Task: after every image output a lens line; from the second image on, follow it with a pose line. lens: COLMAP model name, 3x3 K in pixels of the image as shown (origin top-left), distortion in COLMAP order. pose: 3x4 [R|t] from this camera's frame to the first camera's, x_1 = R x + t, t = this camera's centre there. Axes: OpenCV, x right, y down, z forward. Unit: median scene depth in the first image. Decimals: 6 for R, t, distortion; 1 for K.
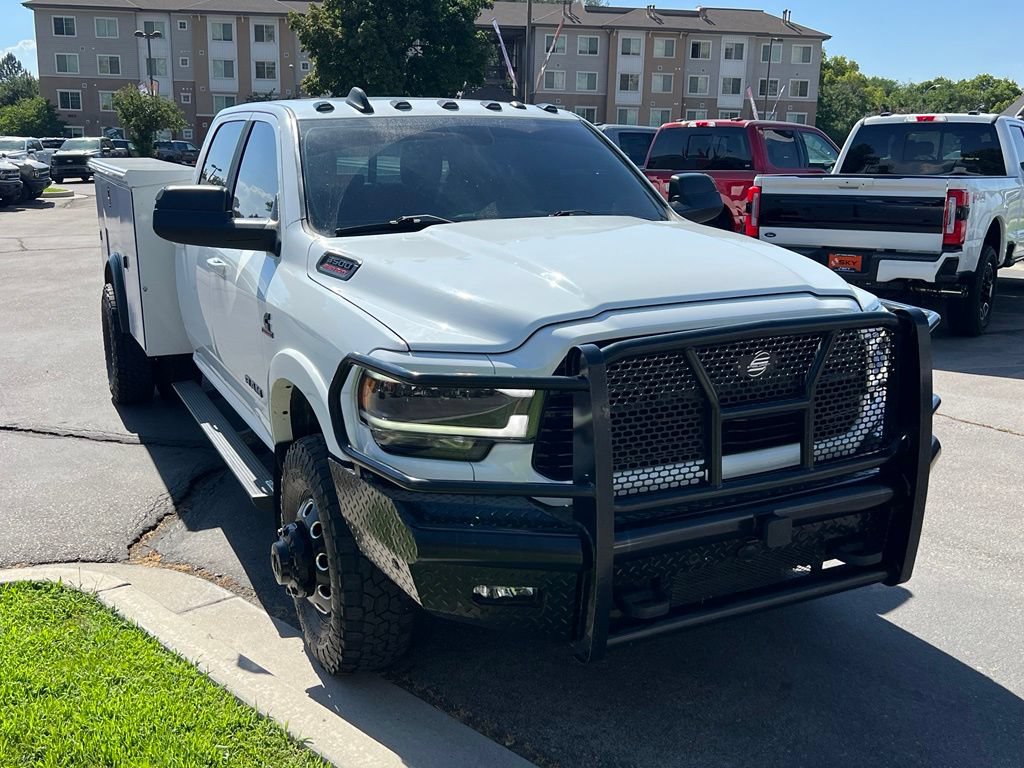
lens RADIAL K [[988.1, 0, 518.4], [0, 988.1, 437.9], [0, 0, 1]] dist [0.025870, 0.000000]
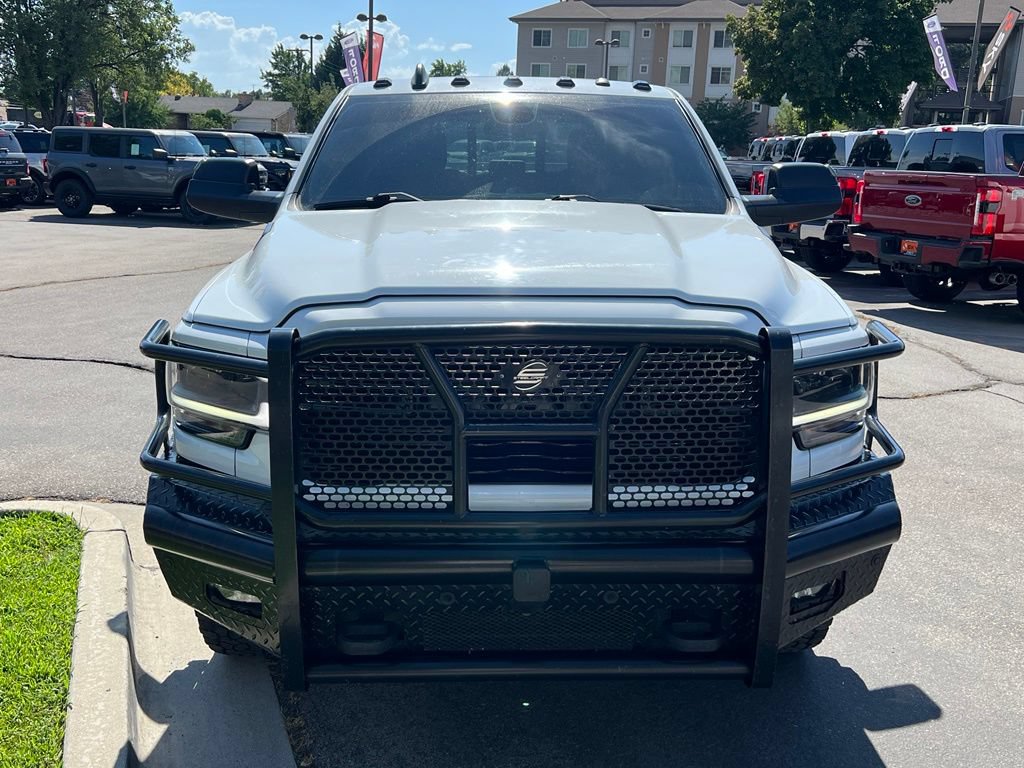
lens RADIAL K [[988.1, 0, 532.6], [0, 988.1, 433.3], [0, 0, 1]] dist [0.025870, 0.000000]
pose [[0.919877, 0.127325, -0.370965, 0.391358], [-0.130129, 0.991341, 0.017574, -0.030123], [0.369991, 0.032107, 0.928481, 0.177811]]
